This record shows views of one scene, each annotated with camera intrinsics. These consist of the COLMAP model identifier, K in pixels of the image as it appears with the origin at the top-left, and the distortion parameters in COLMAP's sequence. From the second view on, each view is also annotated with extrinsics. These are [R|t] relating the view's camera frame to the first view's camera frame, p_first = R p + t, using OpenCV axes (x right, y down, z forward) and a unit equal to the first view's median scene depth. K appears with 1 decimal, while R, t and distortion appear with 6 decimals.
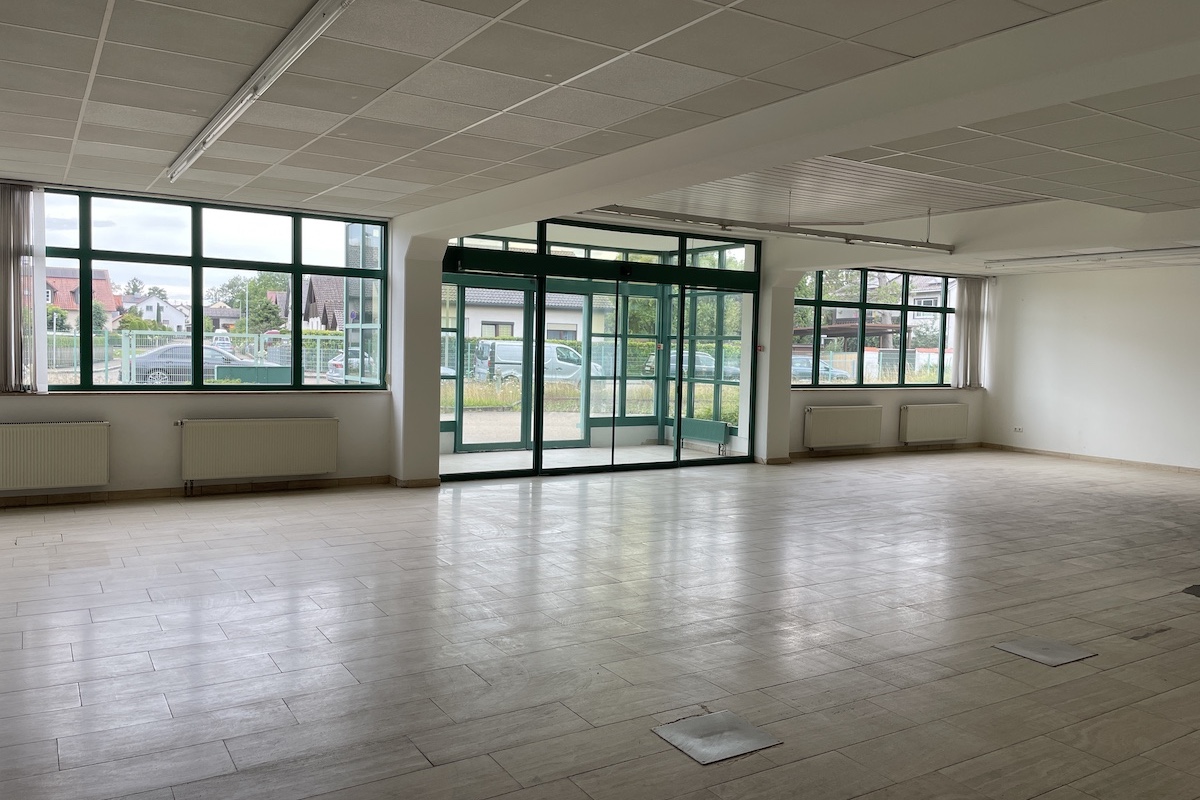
lens RADIAL K [[916.6, 0, 600.0], [0, 916.6, 400.0], [0, 0, 1]] dist [0.055330, -0.001004]
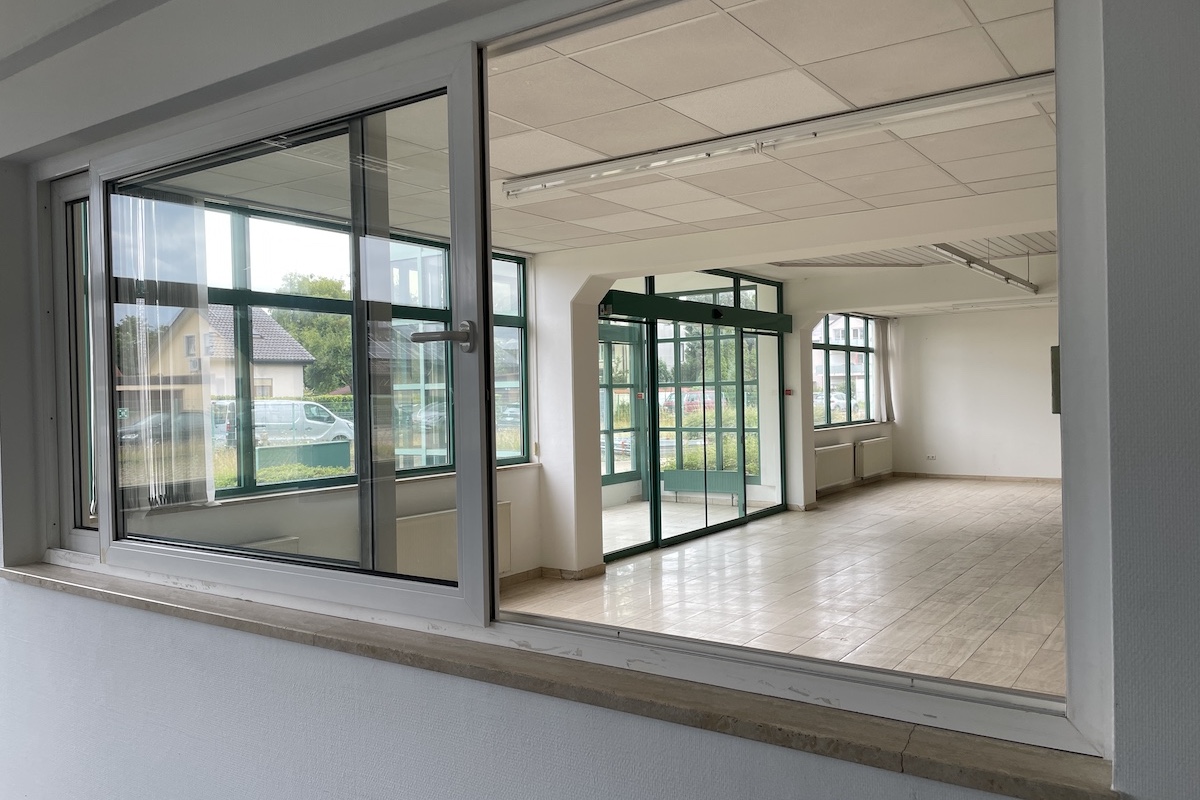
lens RADIAL K [[916.6, 0, 600.0], [0, 916.6, 400.0], [0, 0, 1]] dist [0.055330, -0.001004]
pose [[0.921309, -0.047154, 0.385961, -0.360198], [0.067140, 0.997002, -0.038460, -0.022546], [-0.382990, 0.061346, 0.921713, 0.167763]]
